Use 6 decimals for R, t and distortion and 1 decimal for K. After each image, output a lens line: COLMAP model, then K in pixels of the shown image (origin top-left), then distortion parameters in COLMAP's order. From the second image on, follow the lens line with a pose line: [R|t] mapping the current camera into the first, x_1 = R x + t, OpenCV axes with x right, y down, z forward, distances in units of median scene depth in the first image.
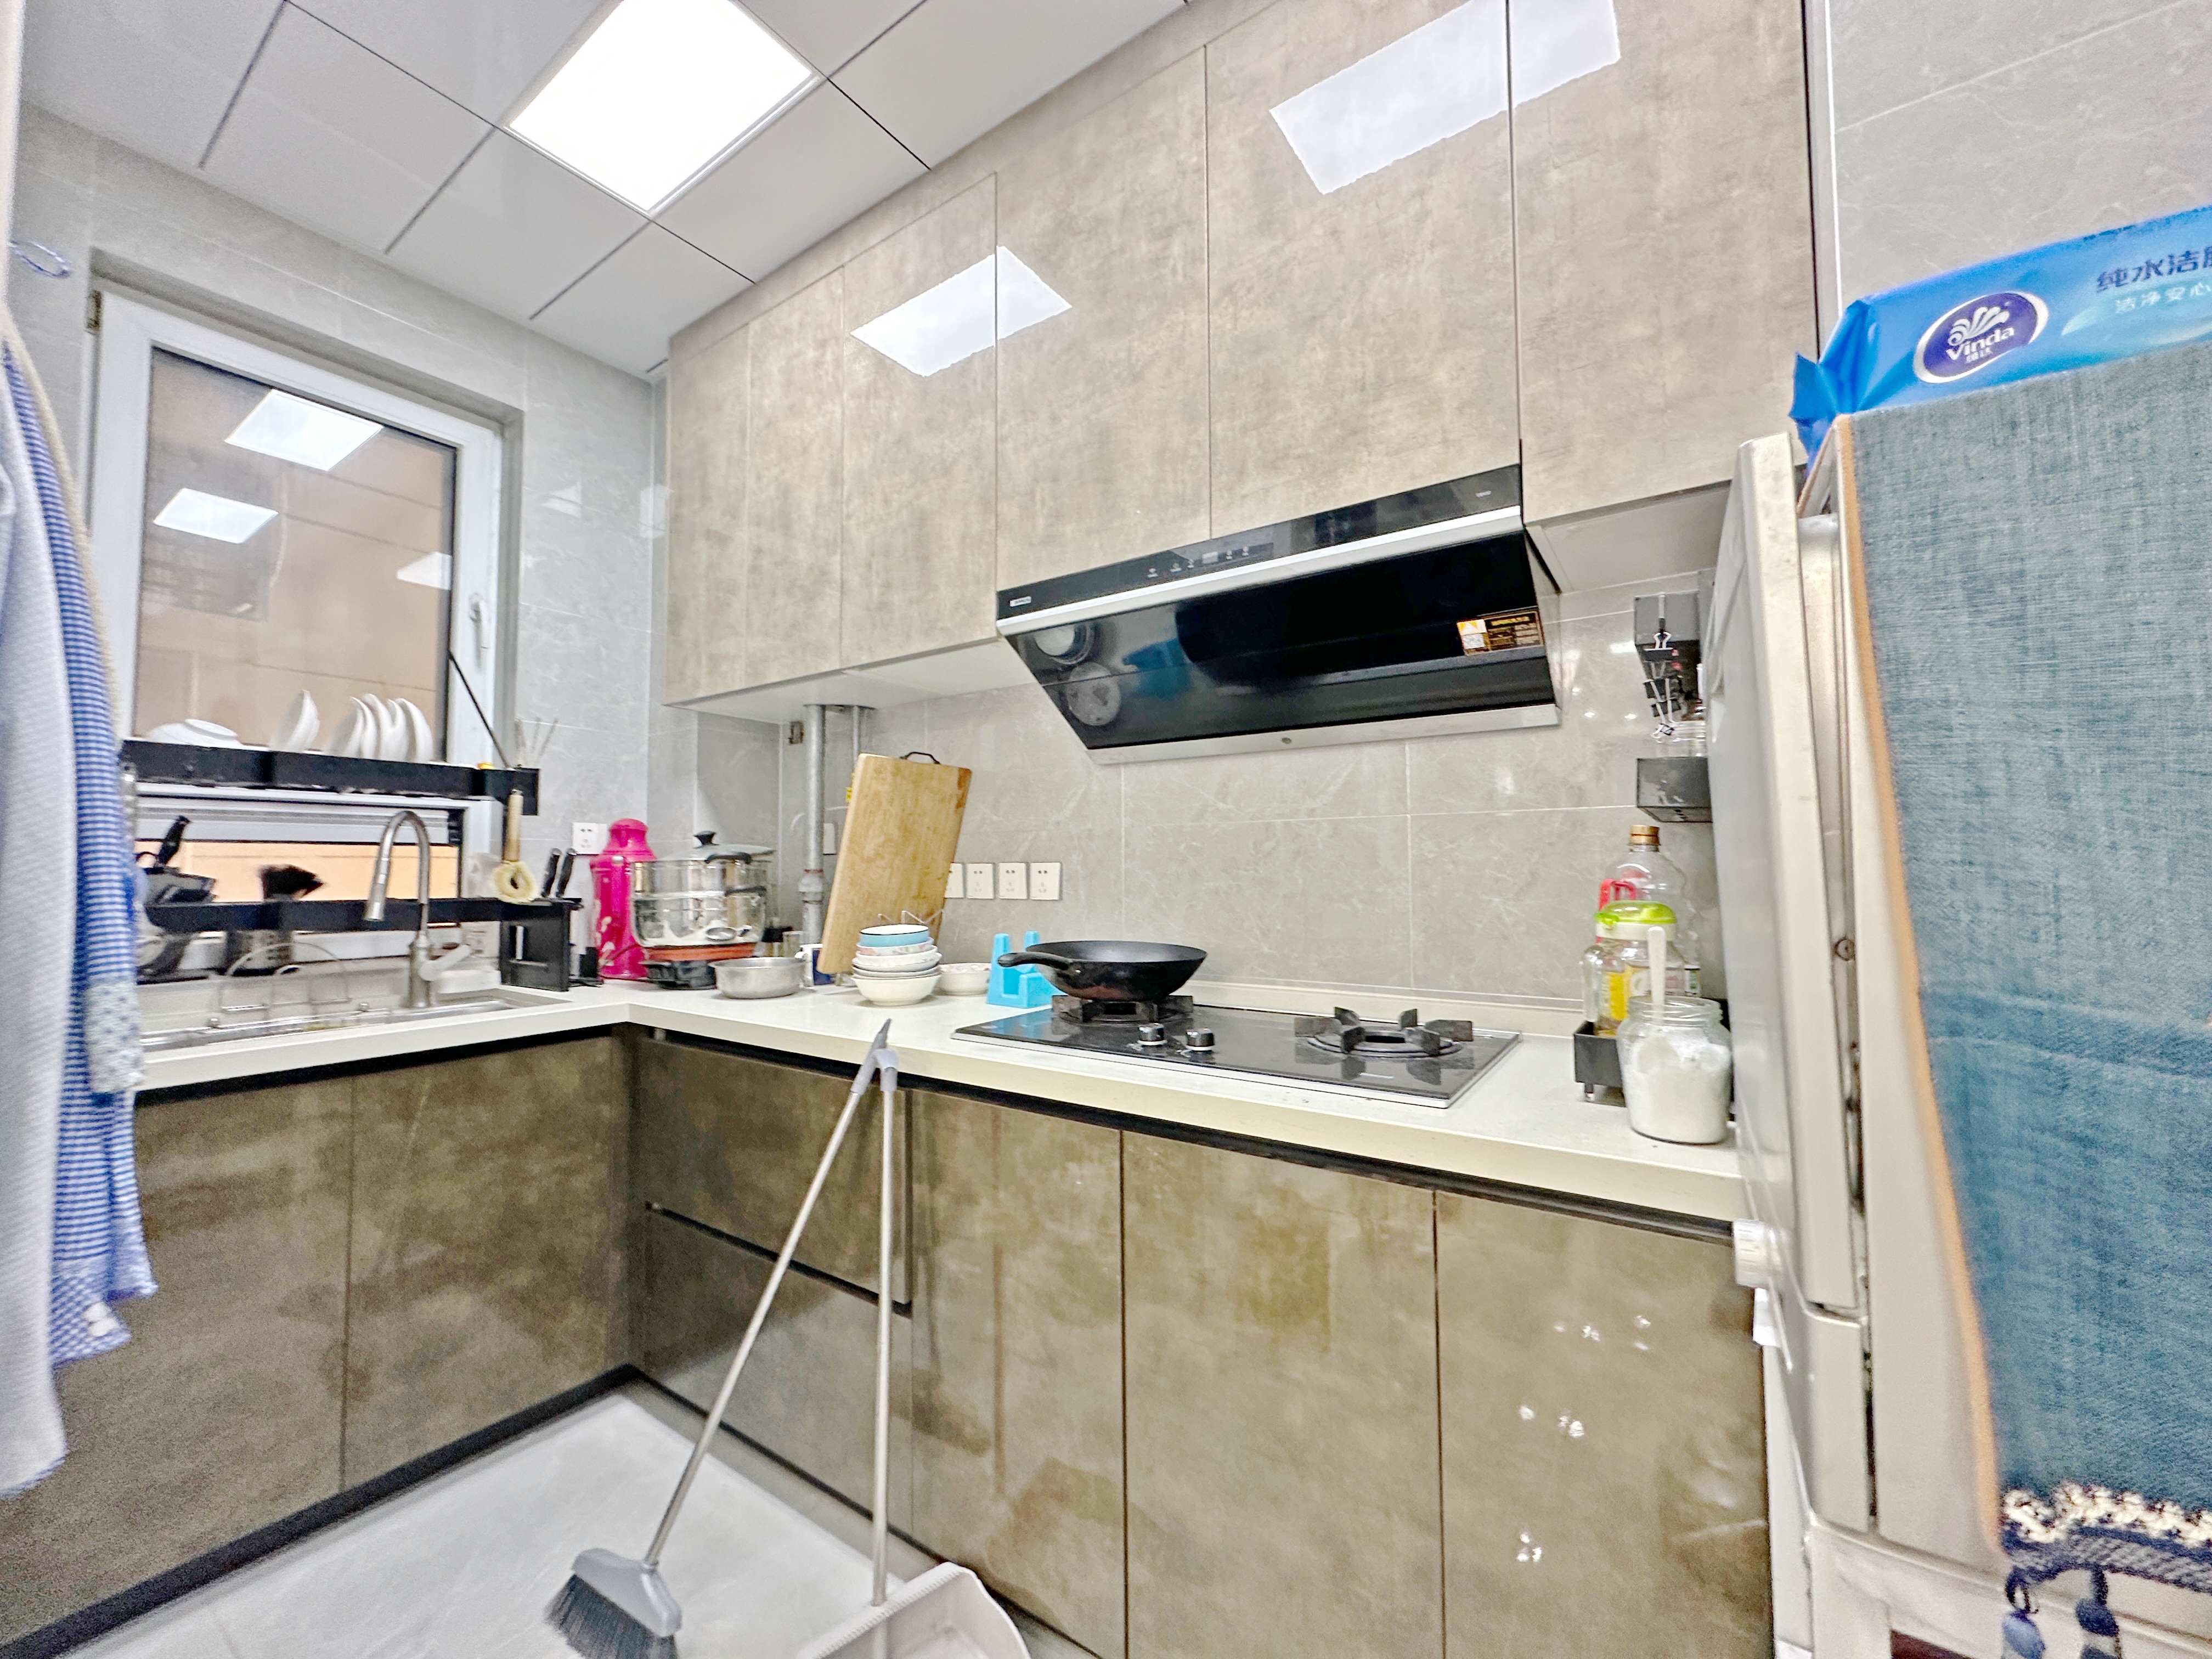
lens RADIAL K [[883.6, 0, 1098.1], [0, 883.6, 826.7], [0, 0, 1]] dist [-0.000290, 0.000060]
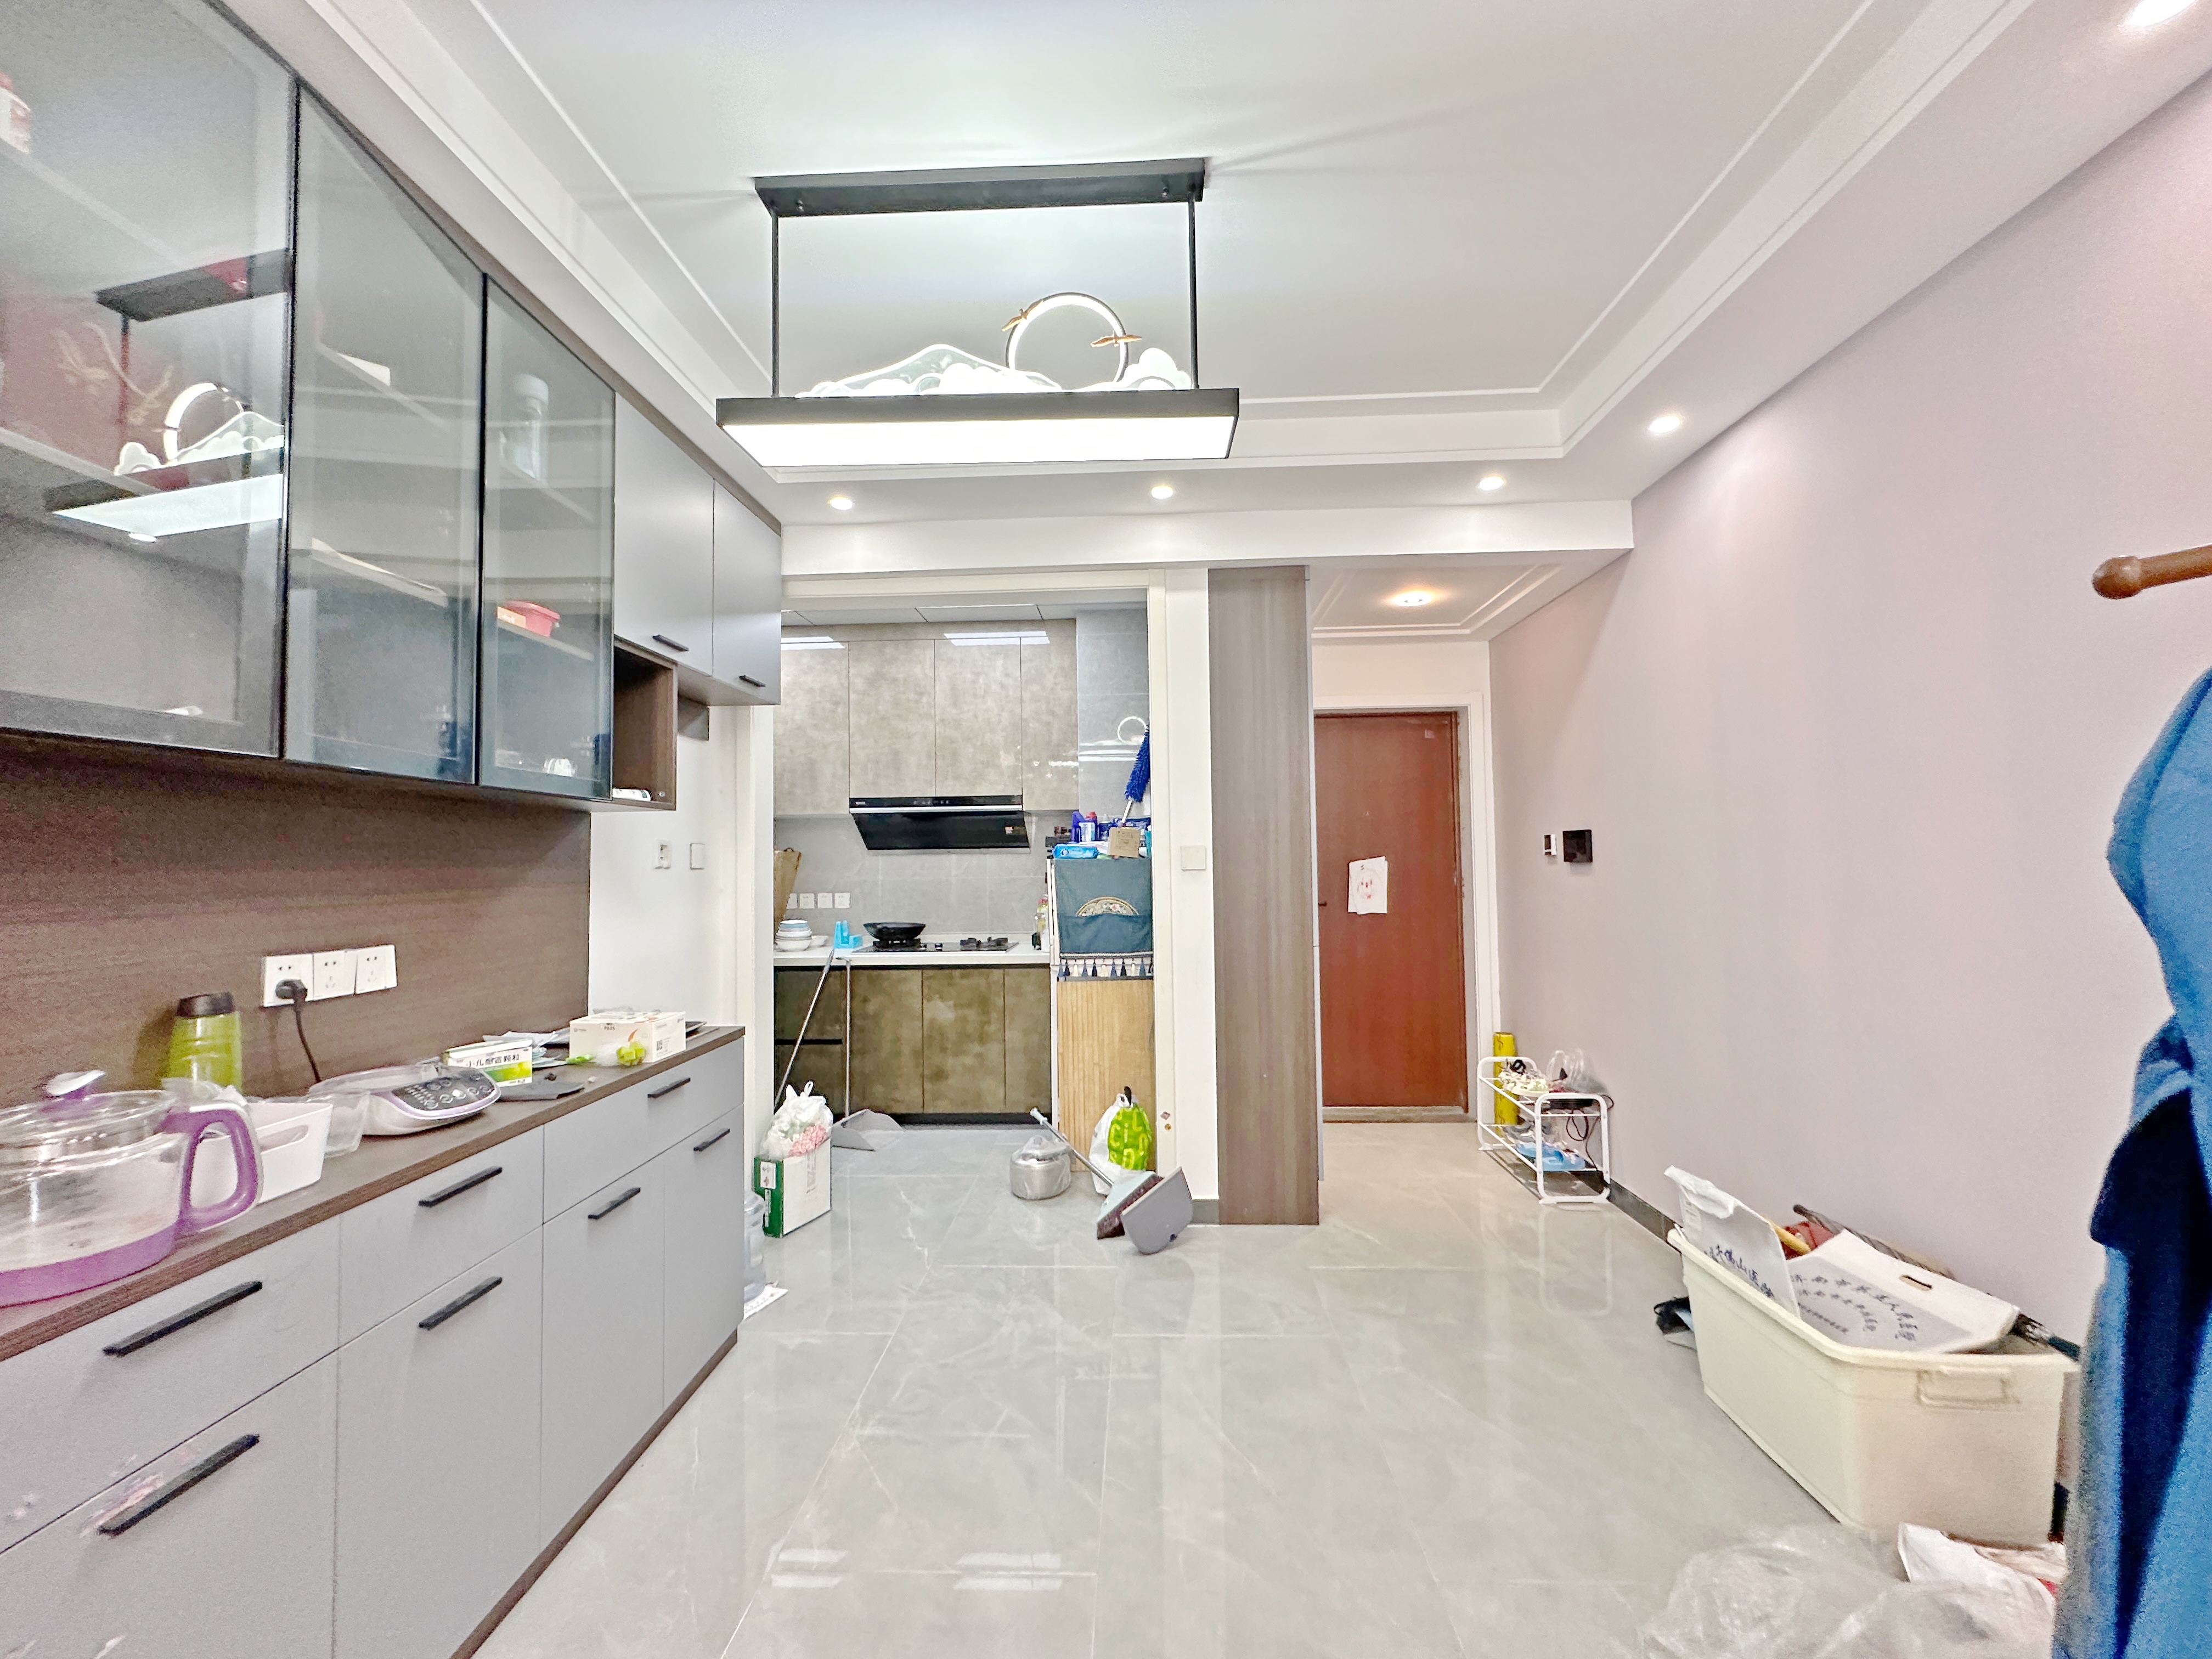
lens RADIAL K [[883.6, 0, 1109.1], [0, 883.6, 826.5], [0, 0, 1]] dist [-0.000290, 0.000060]
pose [[0.845561, 0.012056, 0.533743, -1.076372], [-0.016456, 0.999859, 0.003486, -0.237517], [-0.533626, -0.011731, 0.845640, -2.110415]]
